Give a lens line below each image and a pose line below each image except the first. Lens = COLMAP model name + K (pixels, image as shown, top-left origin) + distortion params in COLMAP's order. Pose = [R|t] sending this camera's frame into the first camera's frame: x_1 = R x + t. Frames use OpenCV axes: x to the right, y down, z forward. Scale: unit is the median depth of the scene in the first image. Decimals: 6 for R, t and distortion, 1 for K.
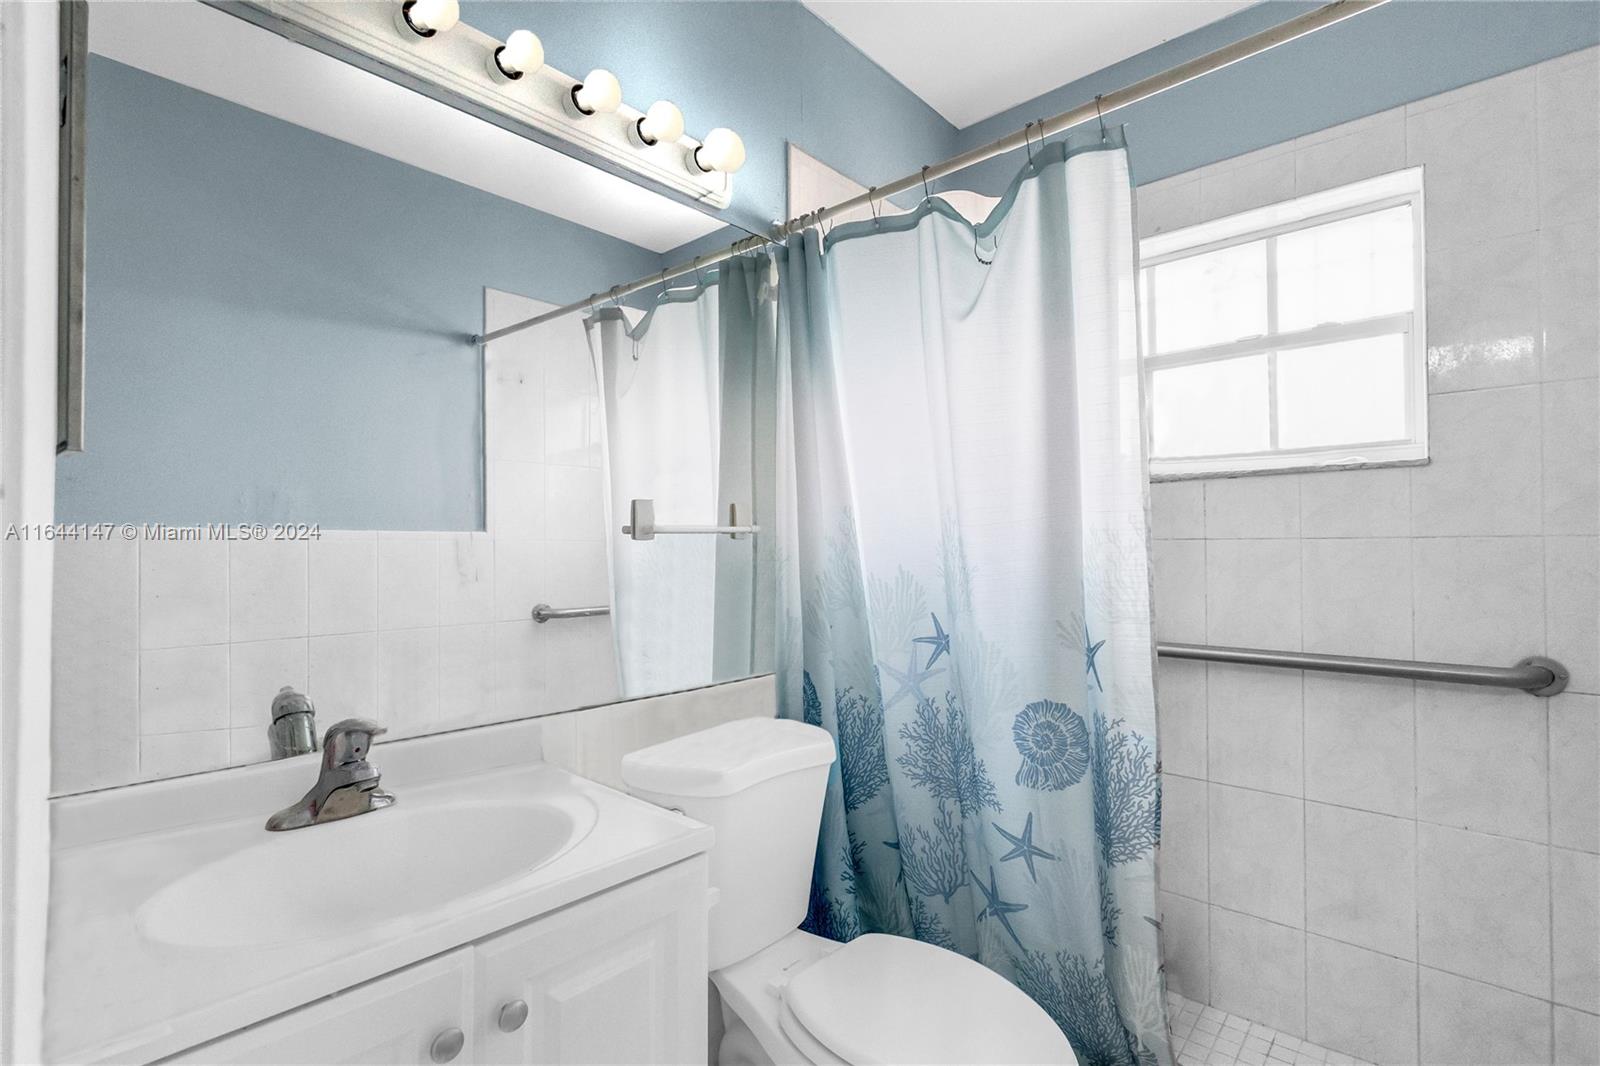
lens RADIAL K [[770.1, 0, 801.6], [0, 770.1, 535.1], [0, 0, 1]] dist [0.002418, 0.000332]
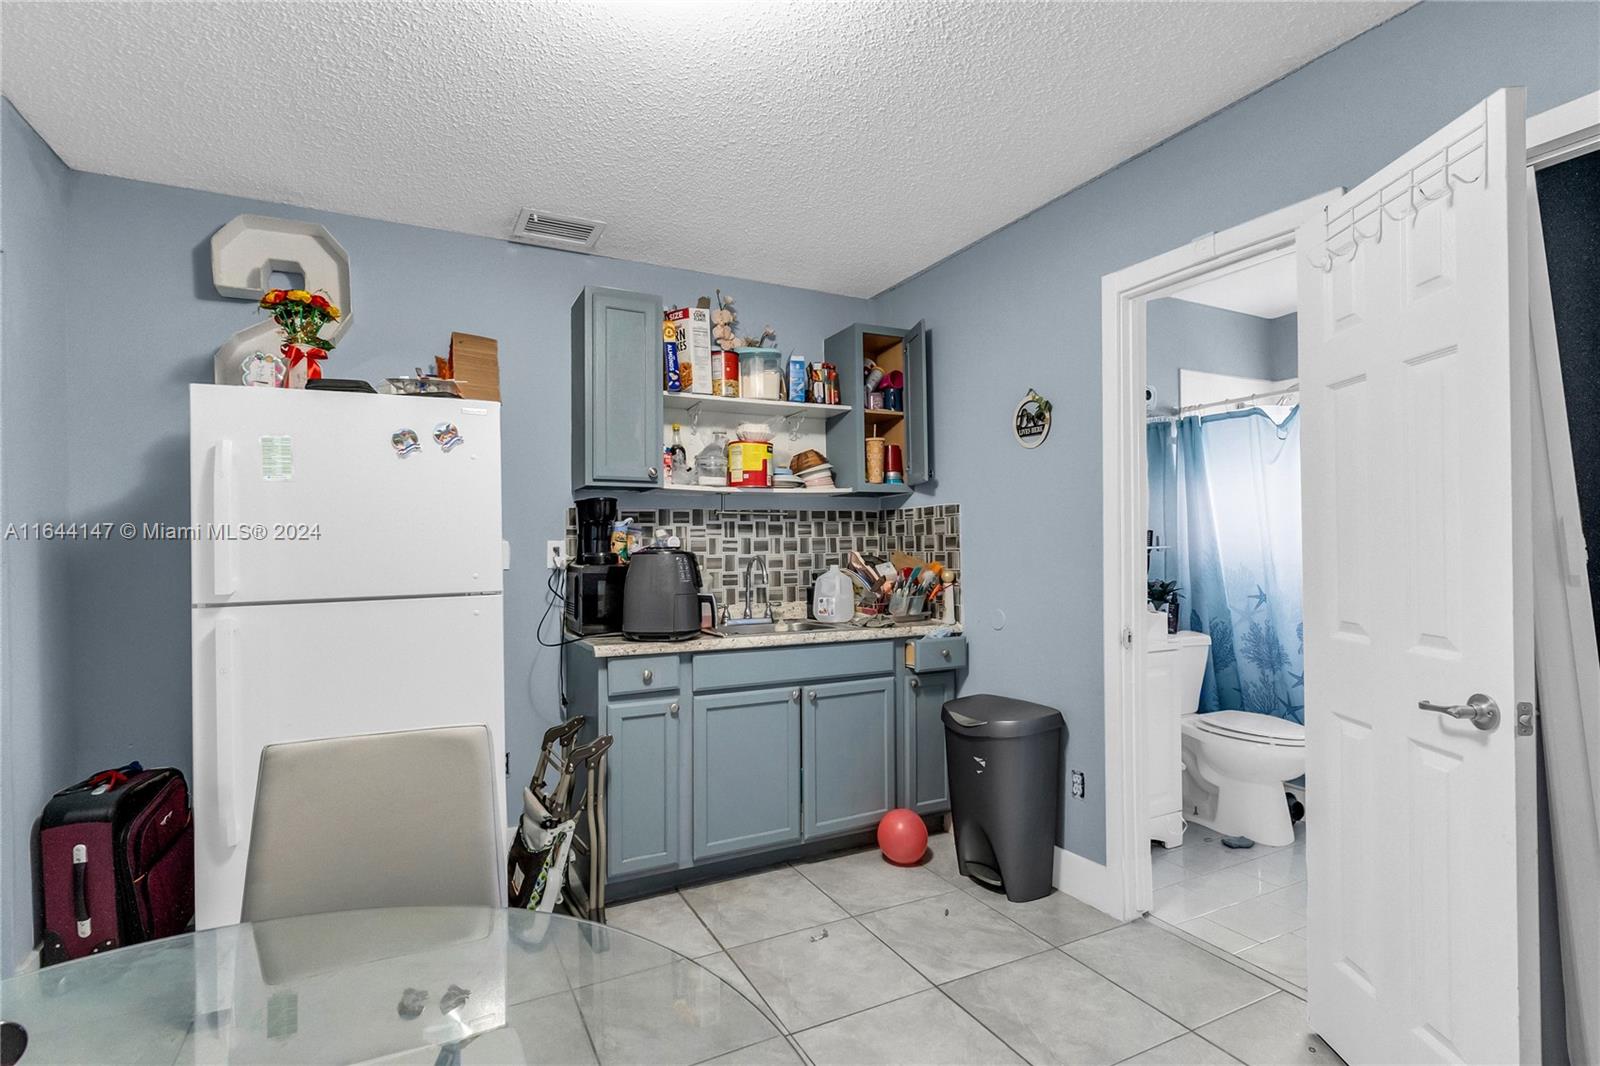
lens RADIAL K [[770.1, 0, 797.3], [0, 770.1, 534.8], [0, 0, 1]] dist [0.002418, 0.000332]
pose [[0.935472, -0.007732, -0.353316, -0.285015], [0.008309, 0.999965, 0.000115, -0.054092], [0.353303, -0.003043, 0.935504, -1.547659]]
